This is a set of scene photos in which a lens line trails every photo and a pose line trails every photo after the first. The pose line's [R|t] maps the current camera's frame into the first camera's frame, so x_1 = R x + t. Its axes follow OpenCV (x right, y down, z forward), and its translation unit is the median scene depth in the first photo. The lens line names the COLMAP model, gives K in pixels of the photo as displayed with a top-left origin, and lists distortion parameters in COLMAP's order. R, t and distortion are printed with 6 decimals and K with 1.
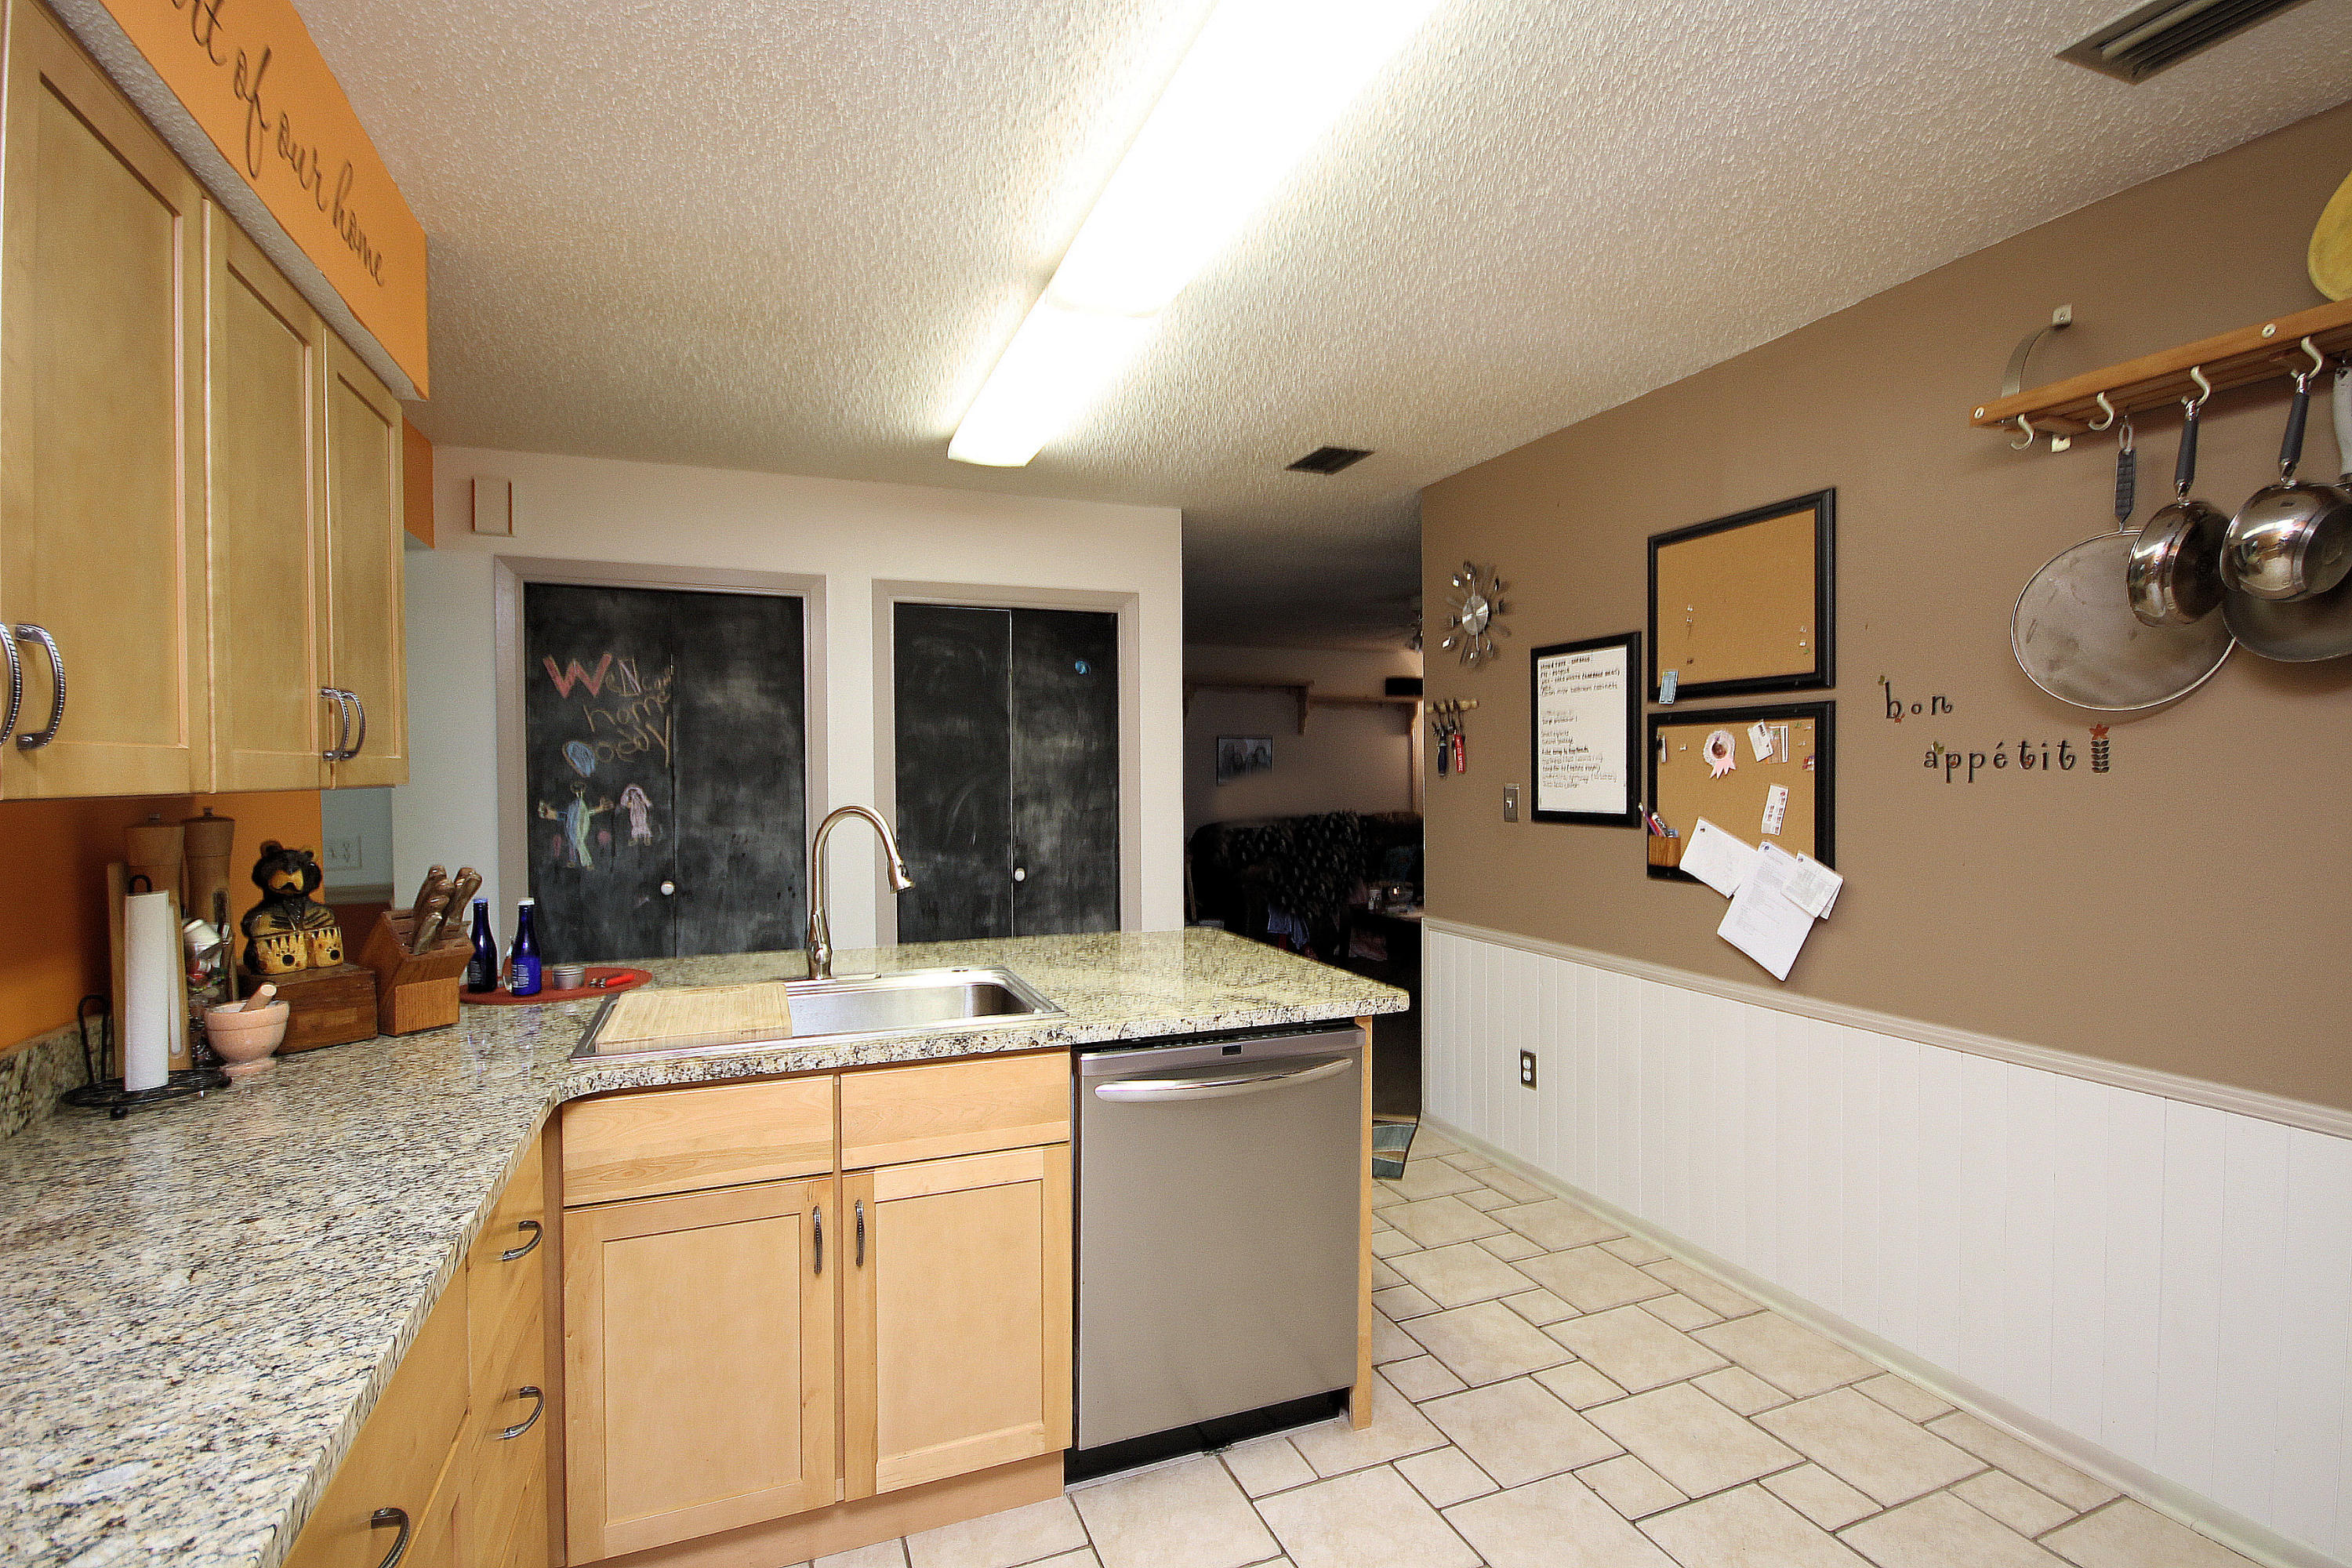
lens RADIAL K [[1075.8, 0, 1175.3], [0, 1075.8, 793.3], [0, 0, 1]] dist [-0.007084, -0.004267]
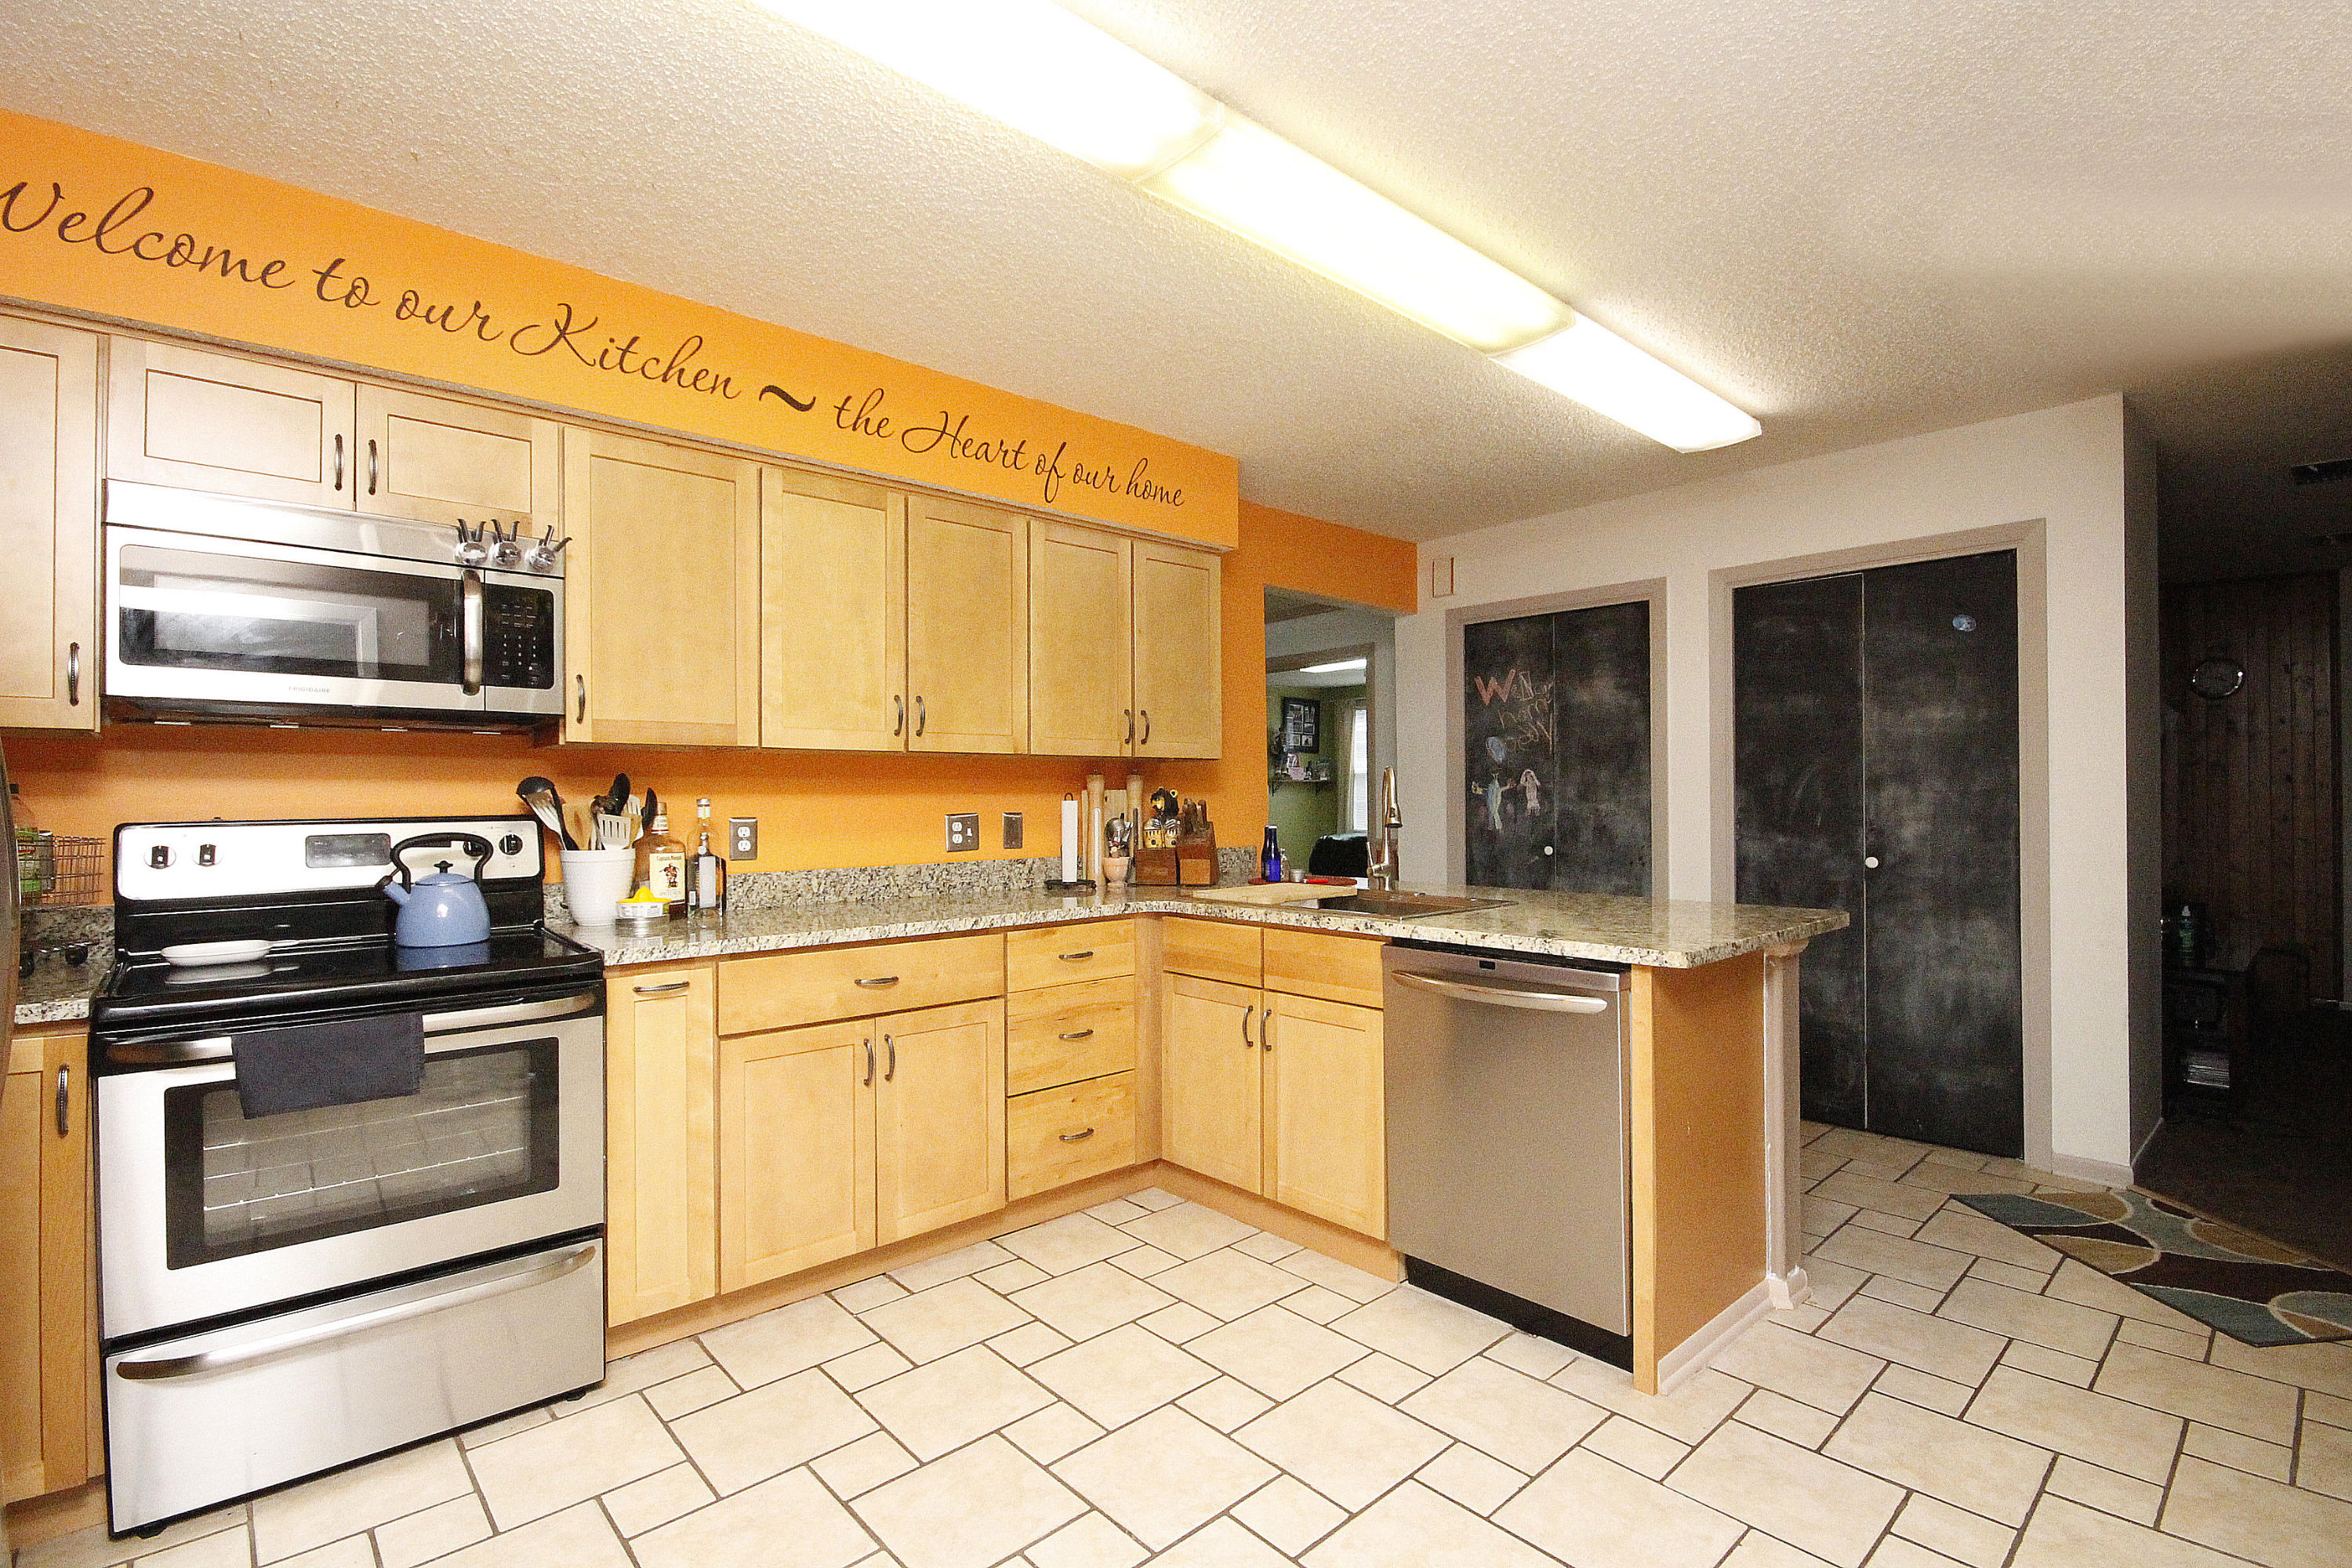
lens RADIAL K [[1075.8, 0, 1172.7], [0, 1075.8, 793.8], [0, 0, 1]] dist [-0.007084, -0.004267]
pose [[0.350831, 0.000690, -0.936439, 0.550599], [-0.015258, 0.999871, -0.004980, 0.034870], [0.936314, 0.016036, 0.350796, 0.146270]]
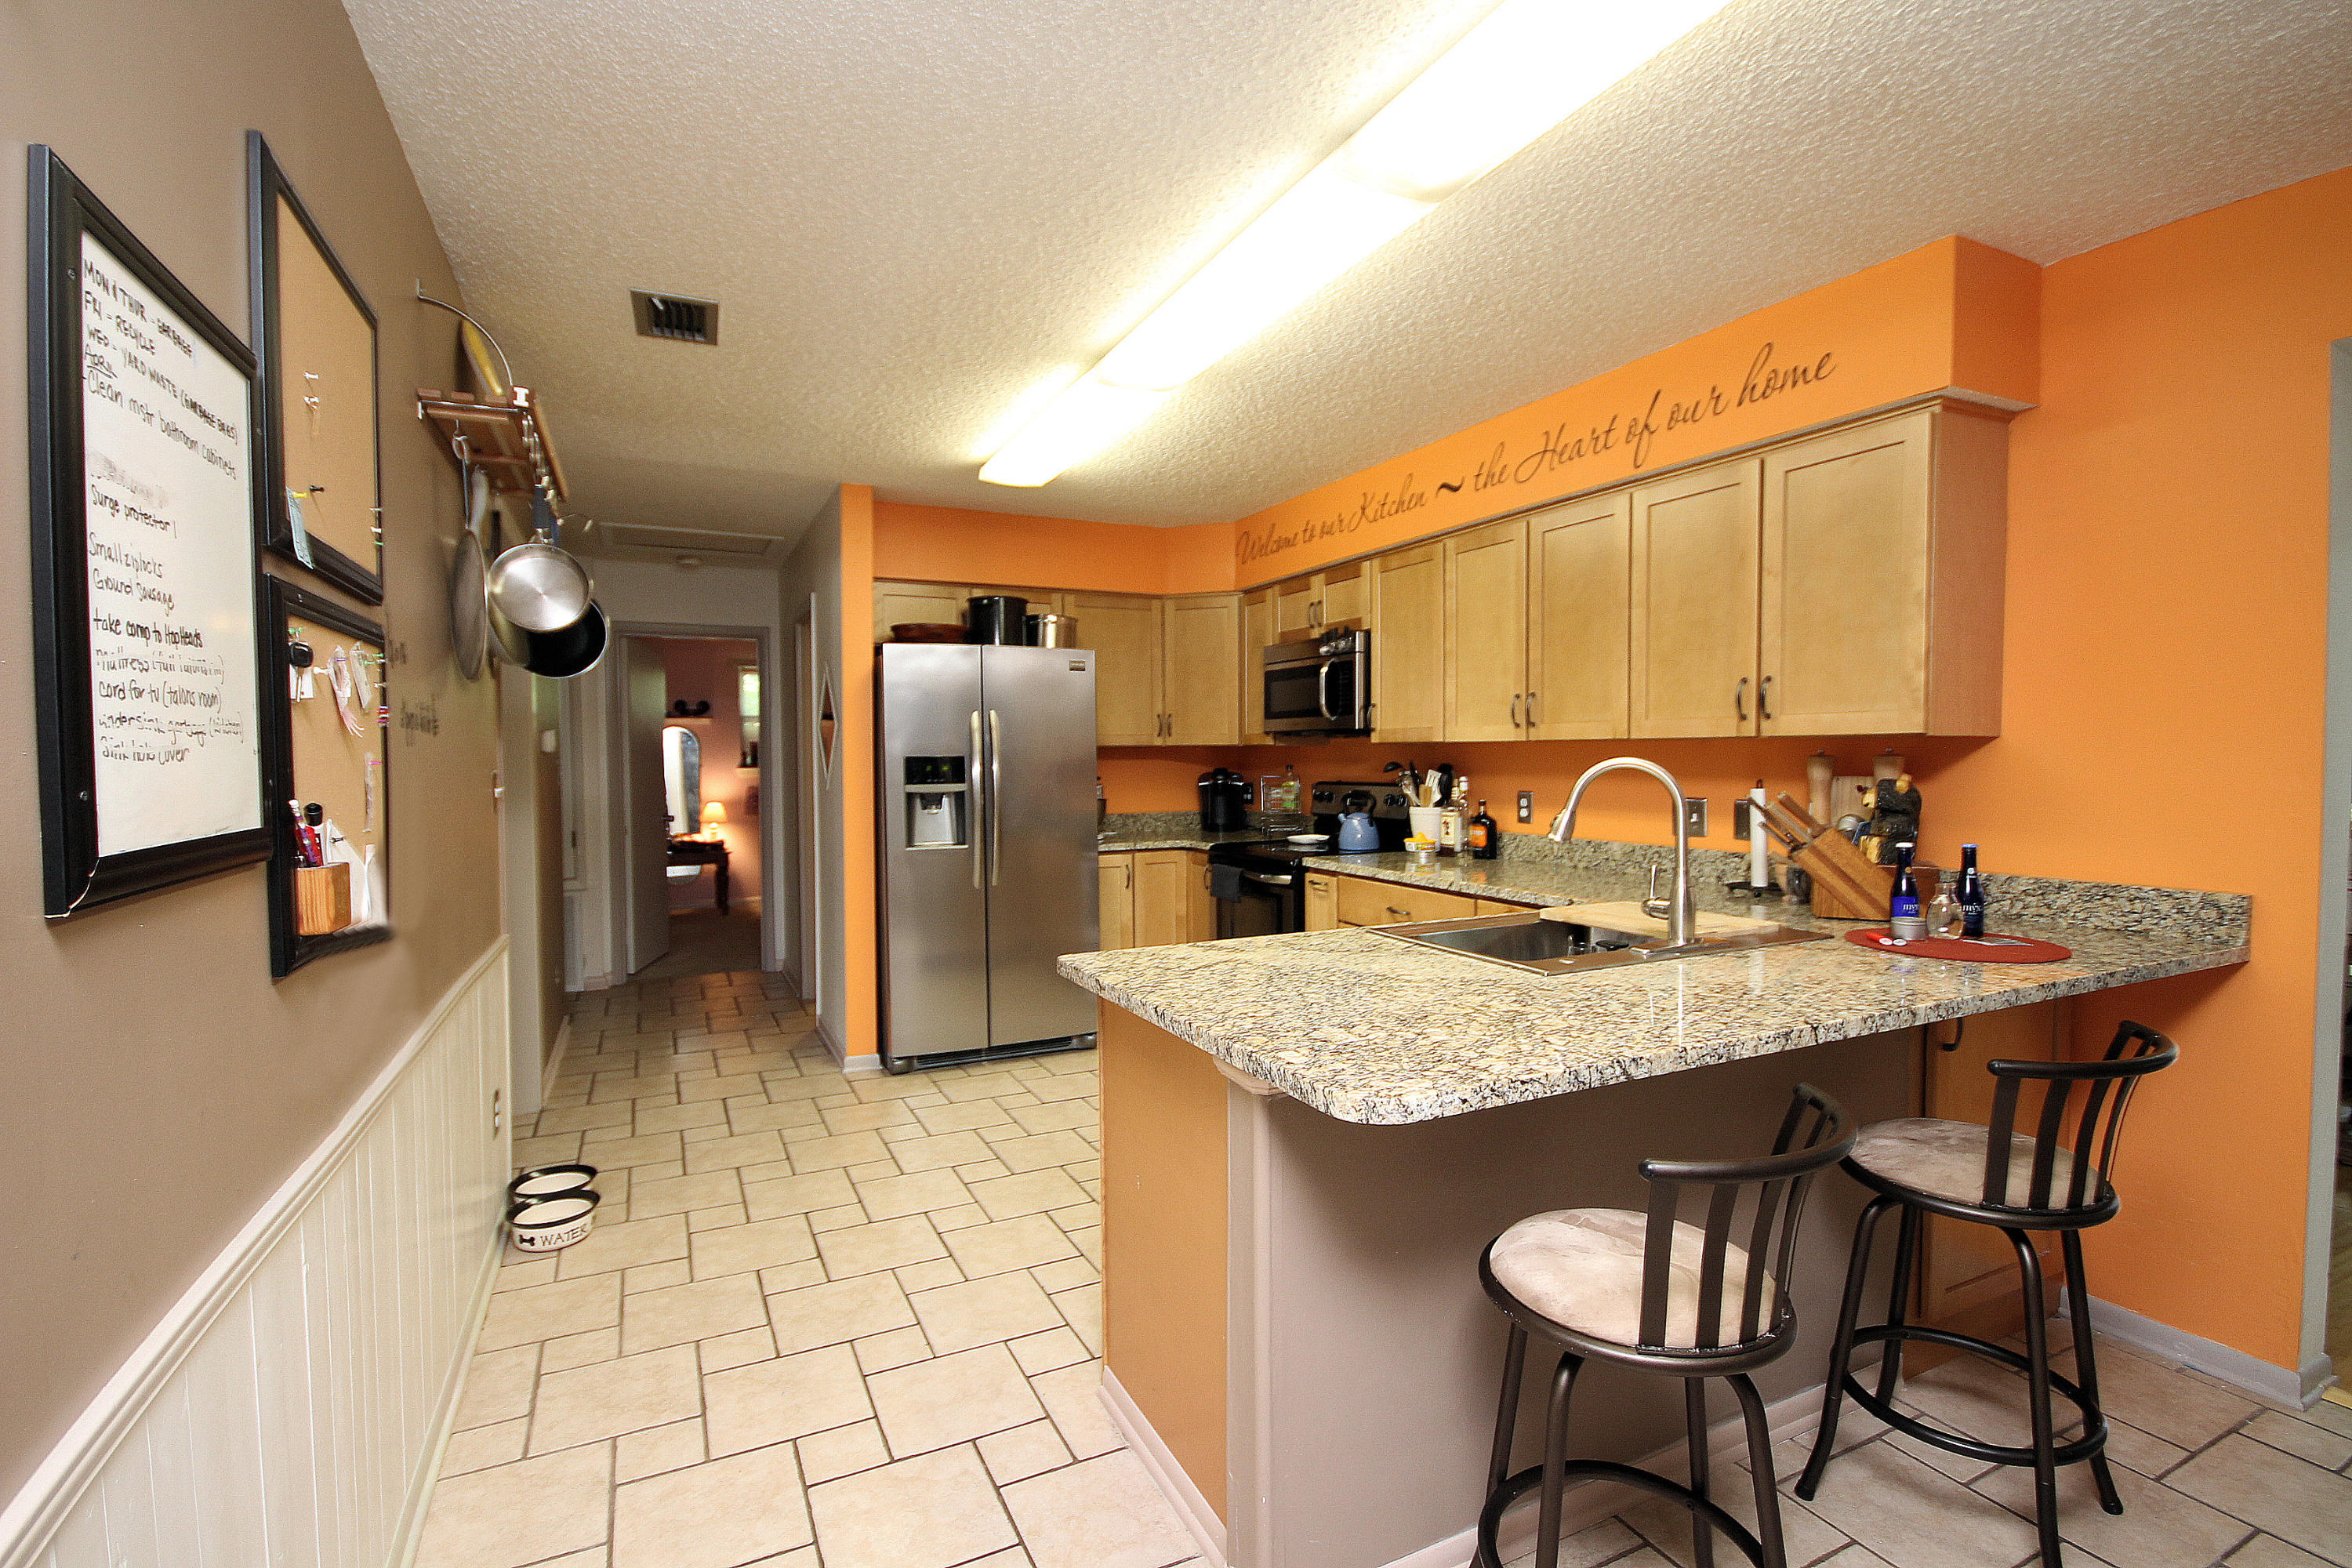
lens RADIAL K [[1075.8, 0, 1184.9], [0, 1075.8, 786.3], [0, 0, 1]] dist [-0.007084, -0.004267]
pose [[-0.996247, 0.014718, -0.085294, 0.106785], [0.010375, 0.998637, 0.051146, -0.009219], [0.085930, 0.050069, -0.995042, 1.156306]]
